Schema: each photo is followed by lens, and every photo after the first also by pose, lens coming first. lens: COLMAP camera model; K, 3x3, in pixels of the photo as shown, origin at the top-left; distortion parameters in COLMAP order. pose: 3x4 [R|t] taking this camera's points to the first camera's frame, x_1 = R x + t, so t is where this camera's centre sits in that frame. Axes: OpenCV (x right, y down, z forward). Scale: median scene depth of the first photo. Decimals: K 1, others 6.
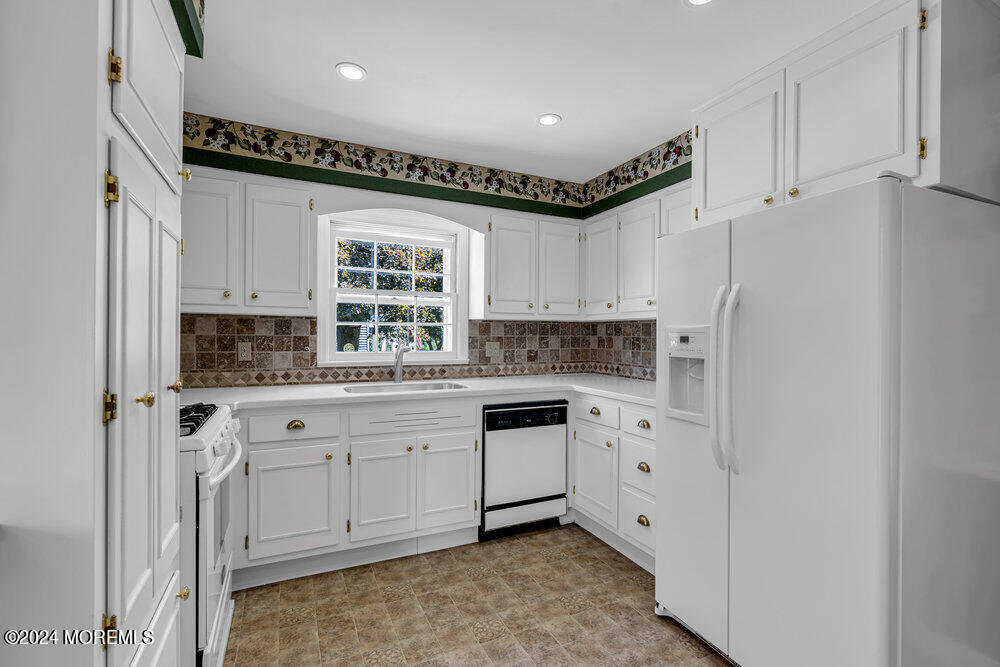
lens RADIAL K [[452.4, 0, 502.1], [0, 452.4, 335.0], [0, 0, 1]] dist [-0.002467, 0.001013]
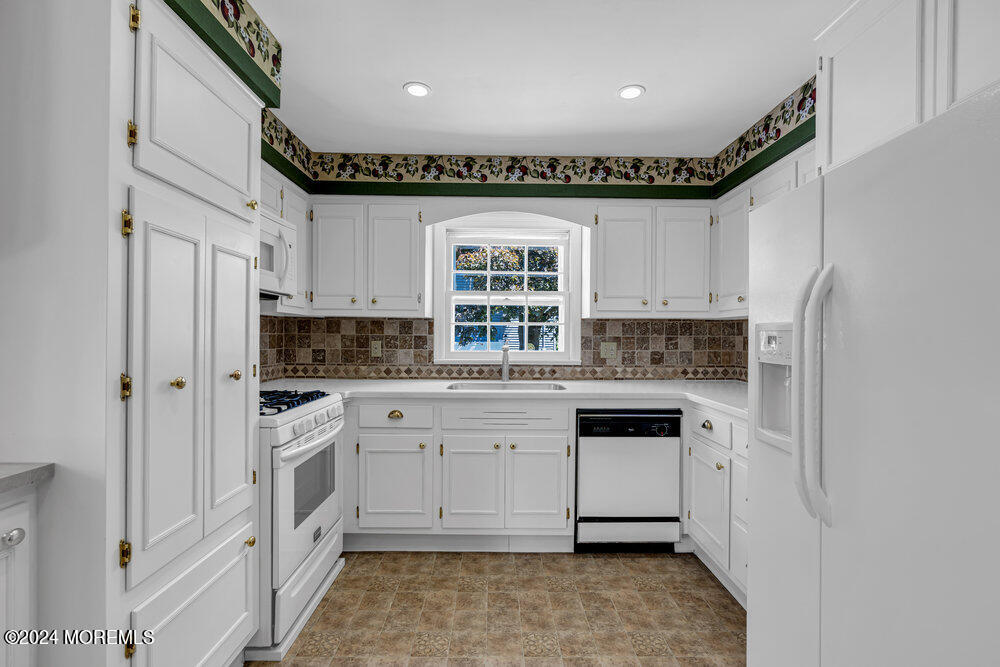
lens RADIAL K [[446.5, 0, 500.8], [0, 446.5, 336.0], [0, 0, 1]] dist [-0.019268, -0.000813]
pose [[0.906500, 0.000824, -0.422206, 0.204130], [-0.001138, 0.999999, -0.000494, 0.003572], [0.422205, 0.000928, 0.906500, 0.090248]]
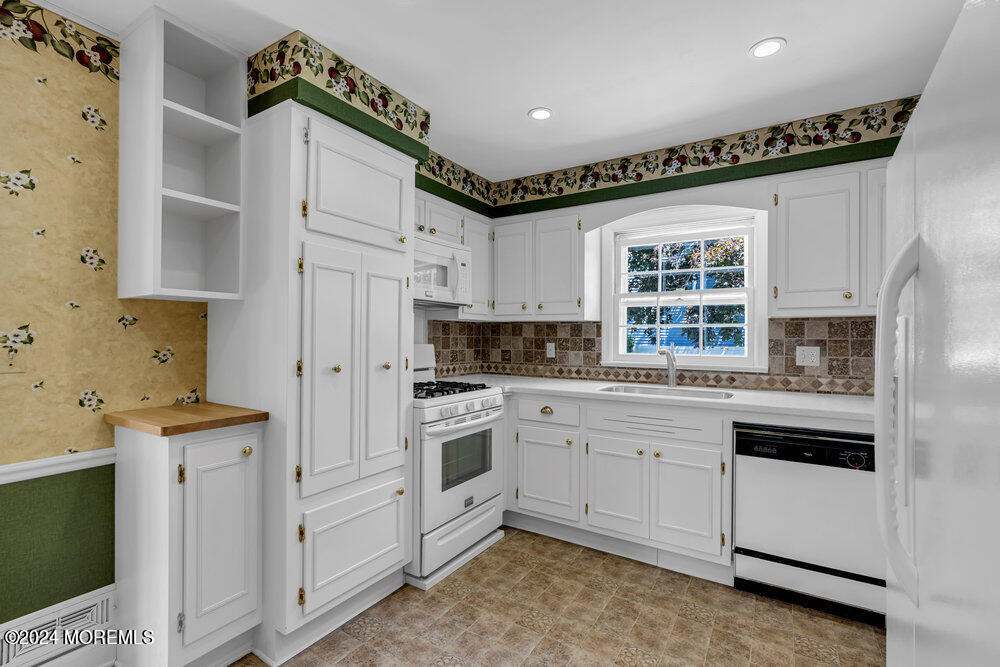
lens RADIAL K [[452.4, 0, 502.1], [0, 452.4, 335.0], [0, 0, 1]] dist [-0.002467, 0.001013]
pose [[0.532144, -0.005371, -0.846637, 0.428700], [-0.002503, 0.999966, -0.007917, 0.004053], [0.846650, 0.006332, 0.532112, 0.201388]]
